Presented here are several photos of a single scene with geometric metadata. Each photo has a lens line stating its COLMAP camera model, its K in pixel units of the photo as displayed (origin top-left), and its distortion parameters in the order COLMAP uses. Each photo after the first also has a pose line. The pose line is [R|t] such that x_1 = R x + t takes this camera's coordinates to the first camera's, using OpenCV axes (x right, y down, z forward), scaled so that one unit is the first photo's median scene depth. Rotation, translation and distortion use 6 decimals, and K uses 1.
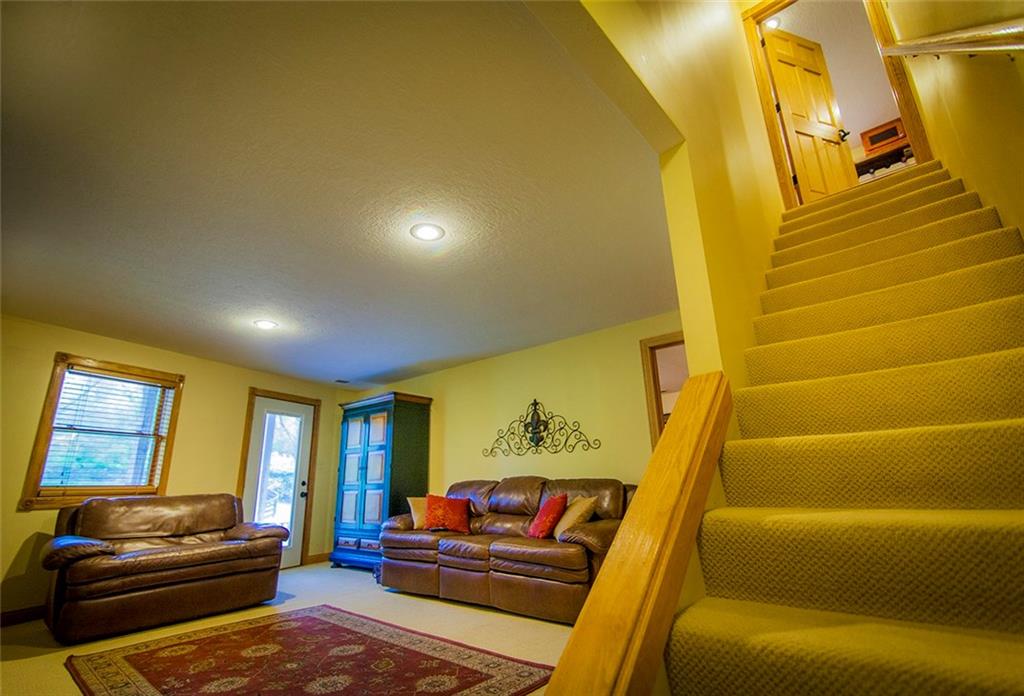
lens RADIAL K [[480.9, 0, 512.0], [0, 480.9, 348.0], [0, 0, 1]] dist [-0.000957, -0.000056]
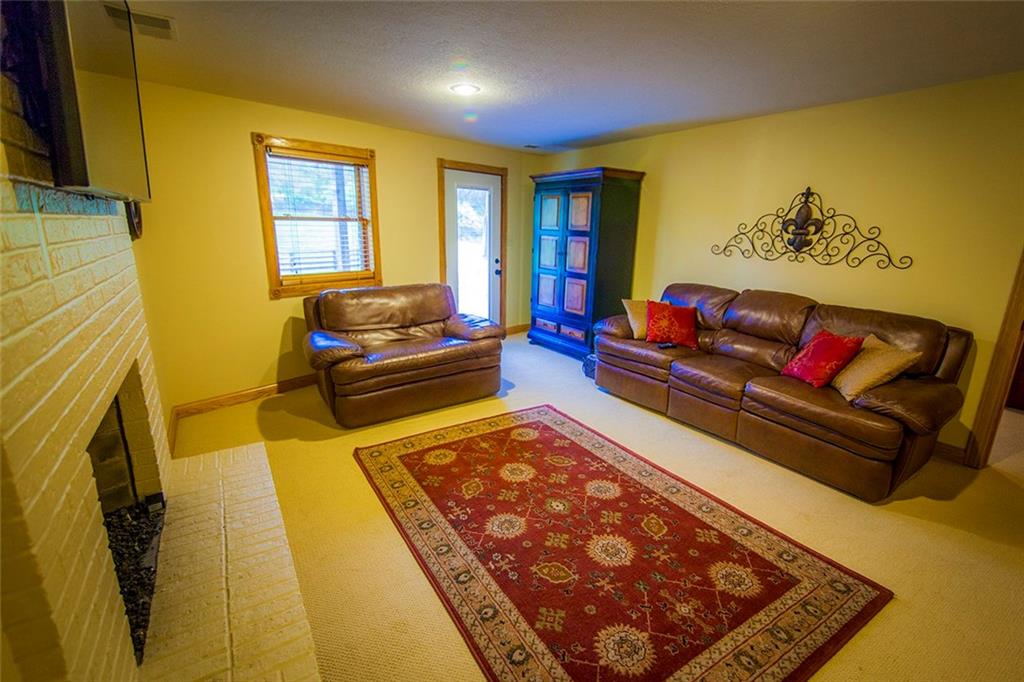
lens RADIAL K [[467.5, 0, 512.0], [0, 467.5, 341.0], [0, 0, 1]] dist [0.000191, -0.000377]
pose [[0.961796, 0.108100, -0.251523, -0.190633], [0.035643, 0.861479, 0.506541, -0.070943], [0.271439, -0.496154, 0.824713, 0.191800]]
